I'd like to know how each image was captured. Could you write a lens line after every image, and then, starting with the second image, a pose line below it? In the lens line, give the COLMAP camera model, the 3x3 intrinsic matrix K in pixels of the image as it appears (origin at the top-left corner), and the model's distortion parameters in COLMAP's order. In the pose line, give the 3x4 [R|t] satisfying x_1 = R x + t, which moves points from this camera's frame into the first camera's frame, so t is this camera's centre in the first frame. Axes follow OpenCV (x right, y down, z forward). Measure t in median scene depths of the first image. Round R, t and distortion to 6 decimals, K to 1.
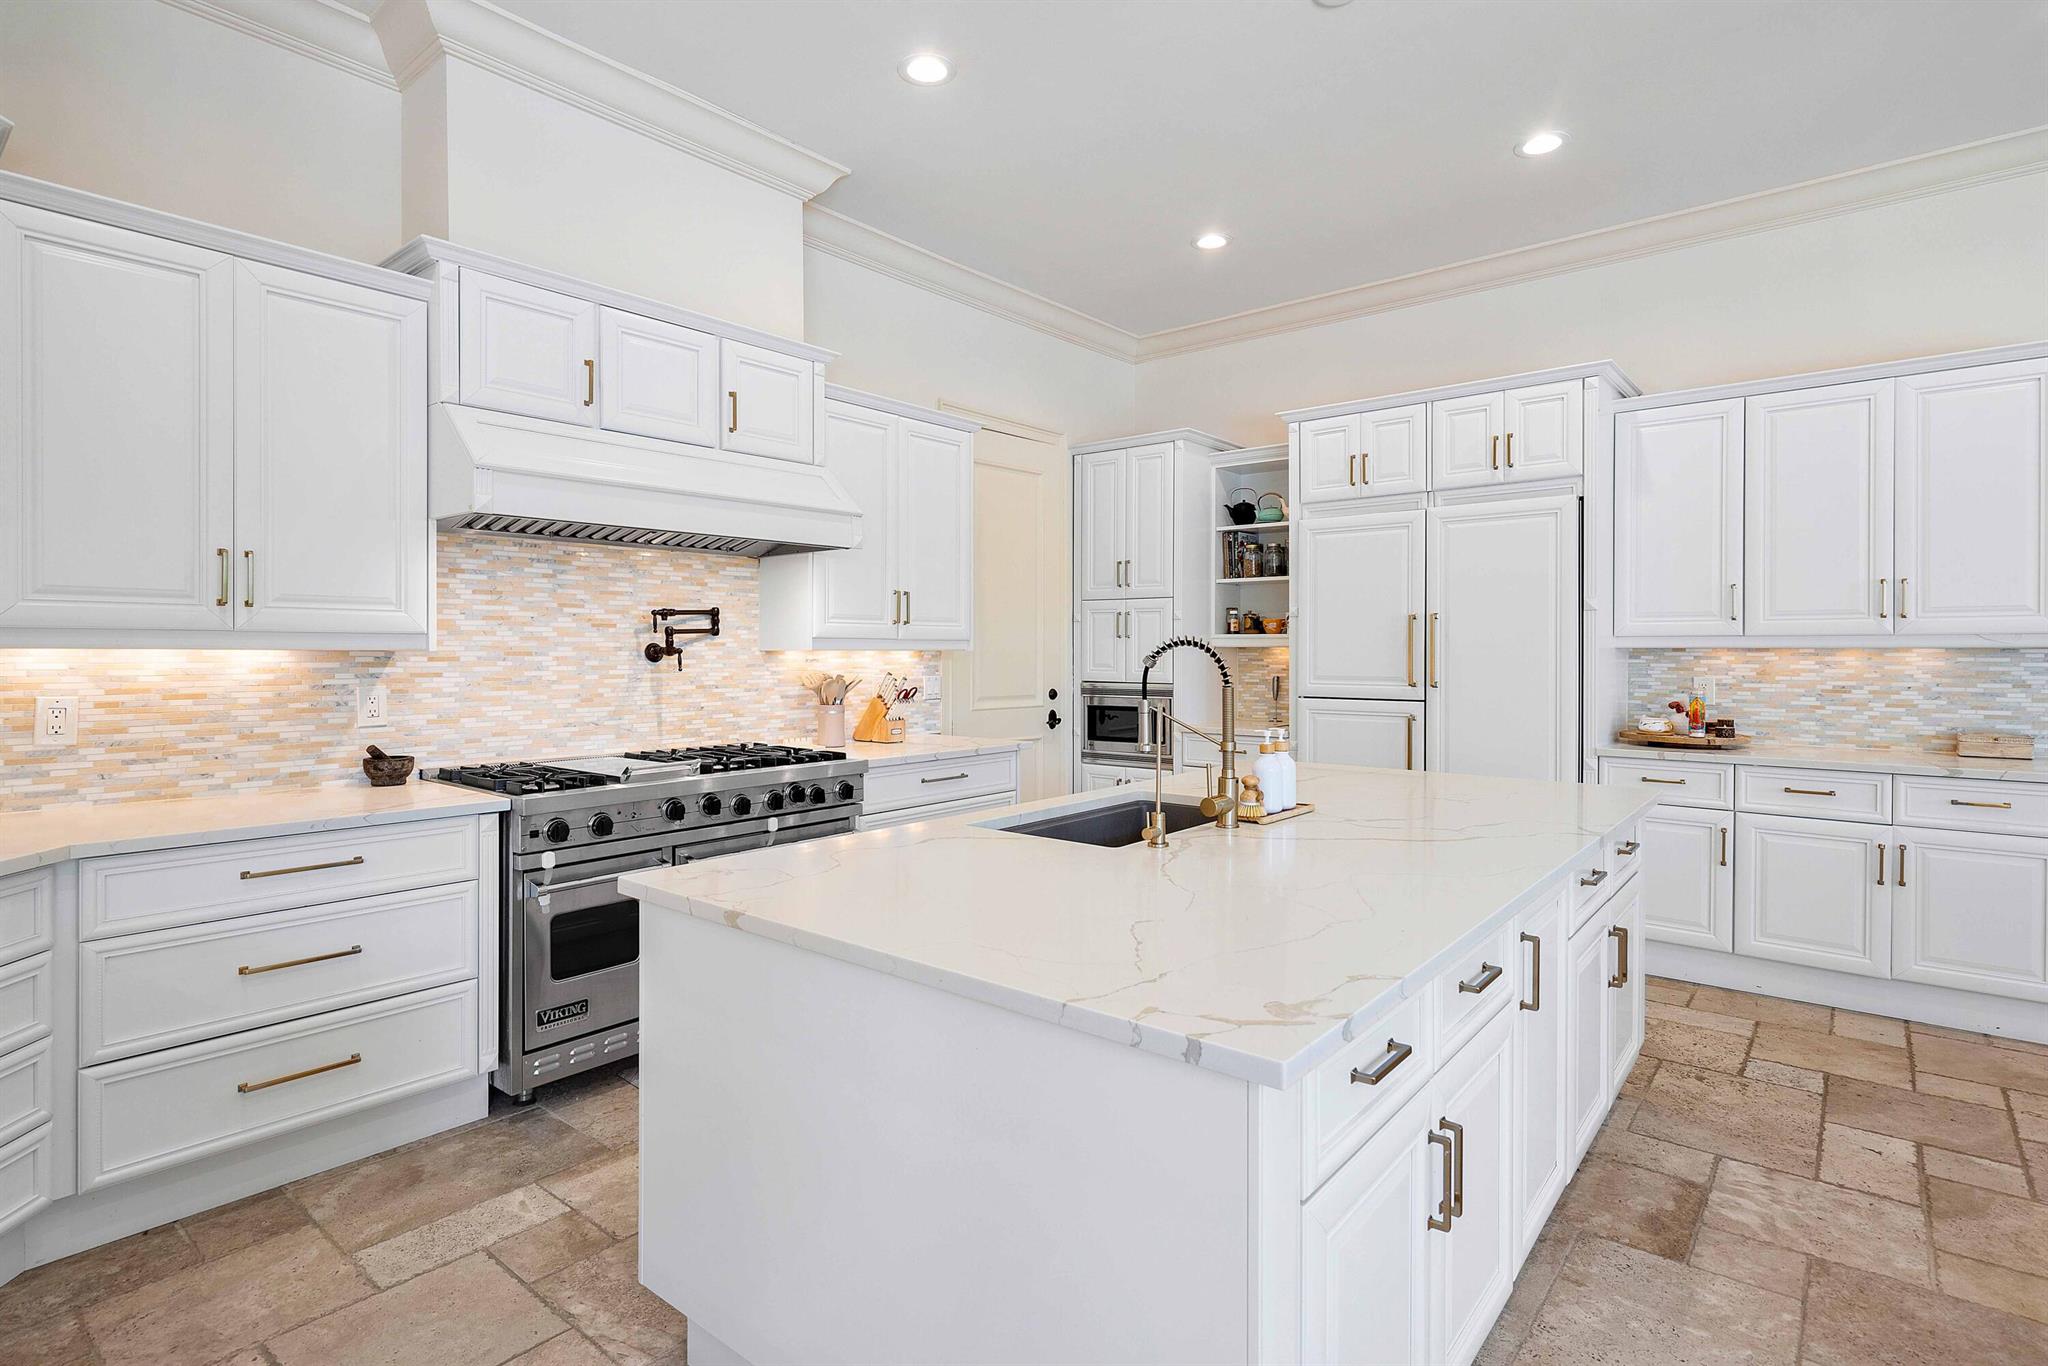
lens RADIAL K [[1024.1, 0, 1029.5], [0, 1024.1, 654.8], [0, 0, 1]] dist [0.001606, 0.001753]
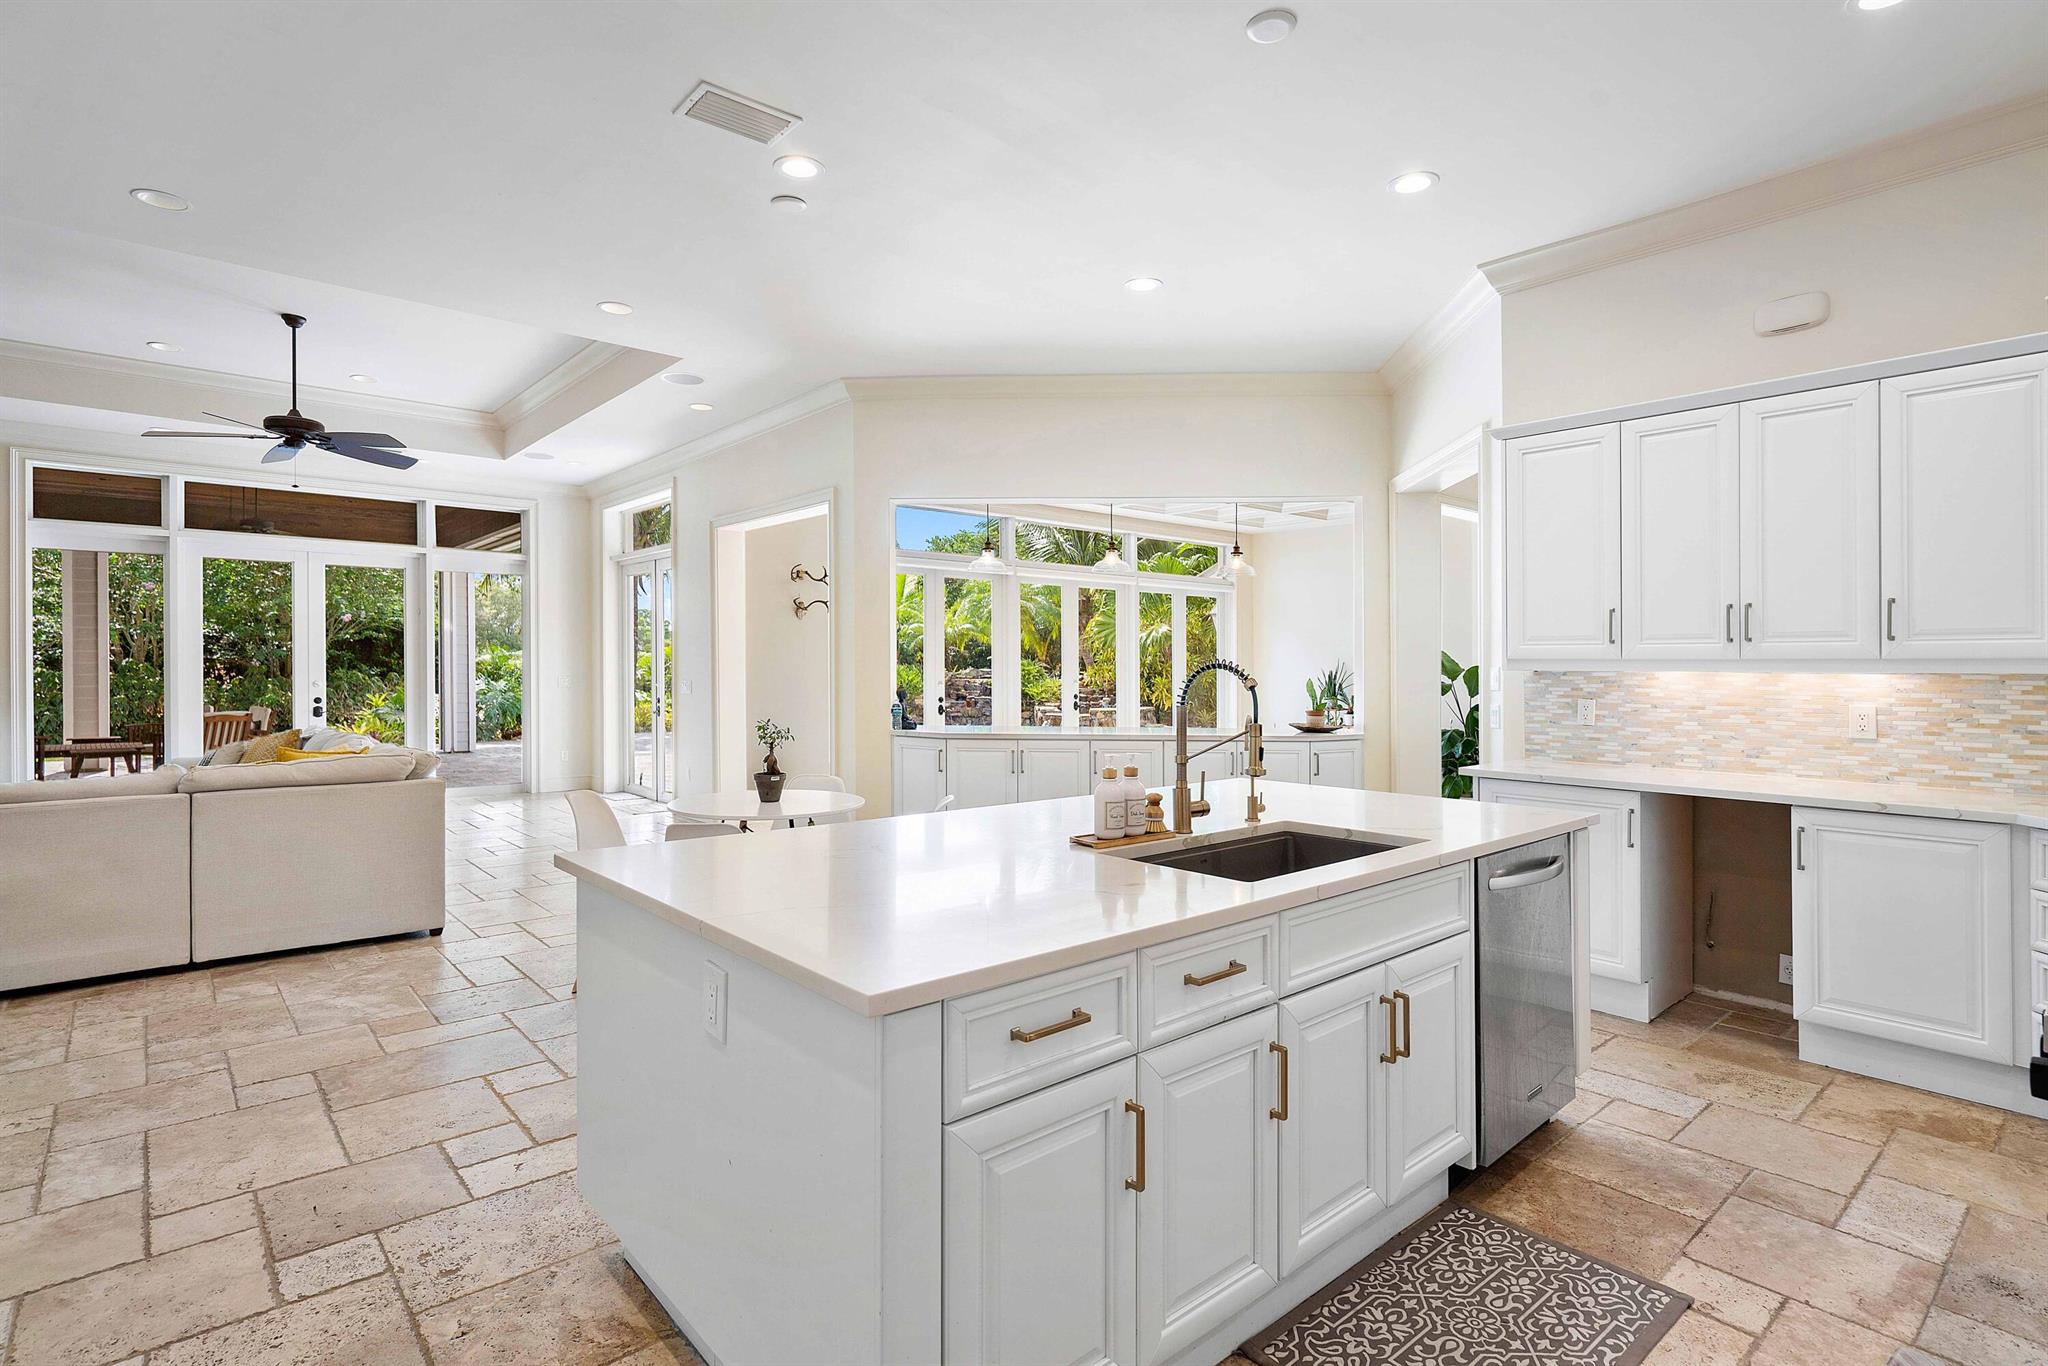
lens RADIAL K [[1006.1, 0, 1028.4], [0, 1006.1, 666.6], [0, 0, 1]] dist [0.017415, 0.000307]
pose [[-0.987044, -0.004213, 0.160397, 0.109806], [-0.002585, 0.999943, 0.010357, -0.014863], [-0.160431, 0.009809, -0.986998, 1.278613]]
